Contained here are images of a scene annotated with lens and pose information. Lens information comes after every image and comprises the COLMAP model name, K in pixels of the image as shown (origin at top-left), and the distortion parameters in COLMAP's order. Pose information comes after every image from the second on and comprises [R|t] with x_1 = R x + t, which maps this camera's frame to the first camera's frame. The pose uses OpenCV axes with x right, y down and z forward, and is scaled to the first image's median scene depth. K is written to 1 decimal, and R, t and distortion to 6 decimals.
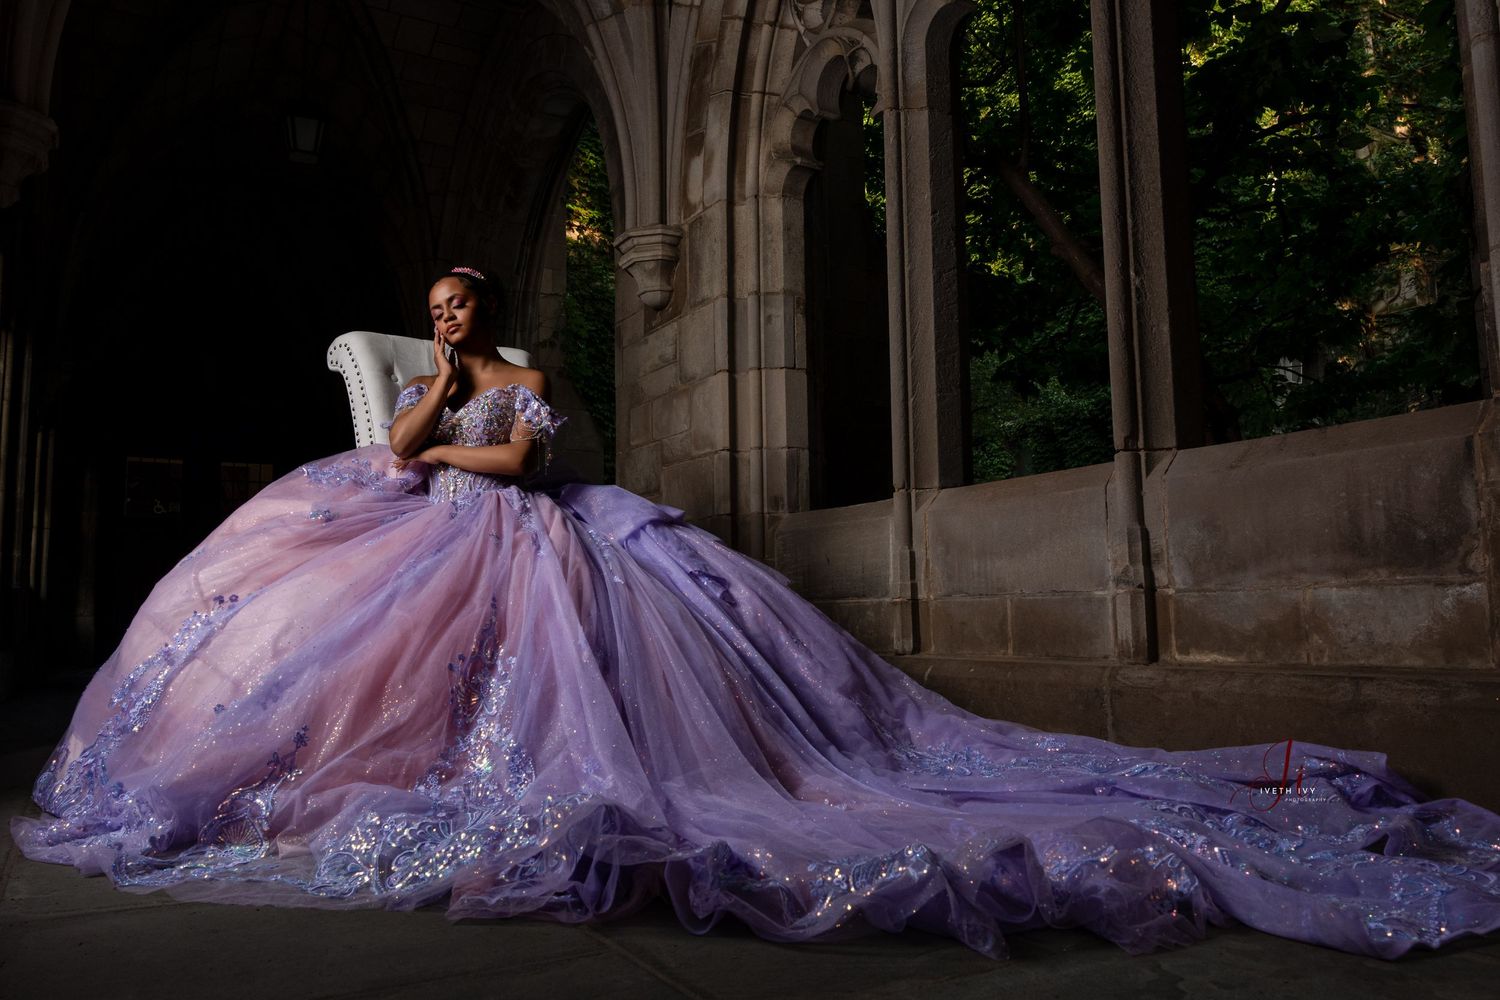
lens RADIAL K [[1180.2, 0, 748.1], [0, 1180.2, 489.0], [0, 0, 1]] dist [-0.005939, -0.004752]
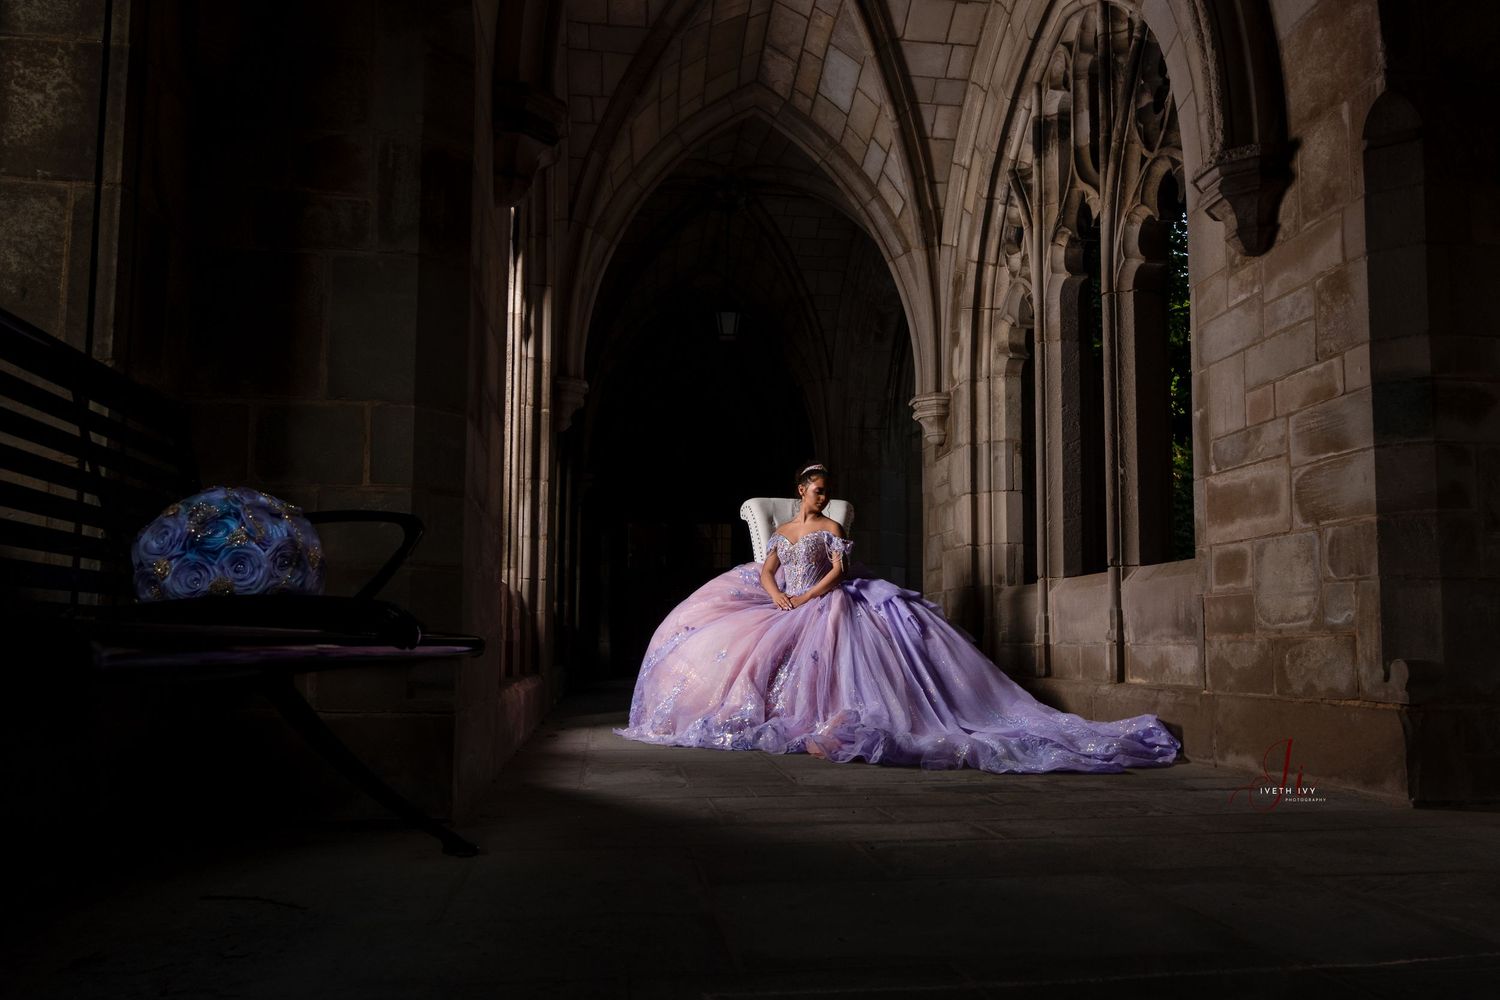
lens RADIAL K [[1180.2, 0, 748.8], [0, 1180.2, 506.2], [0, 0, 1]] dist [-0.005939, -0.004752]
pose [[0.926240, -0.030503, -0.375697, 0.291865], [0.027472, 0.999532, -0.013423, -0.069742], [0.375931, 0.002111, 0.926645, -0.538796]]
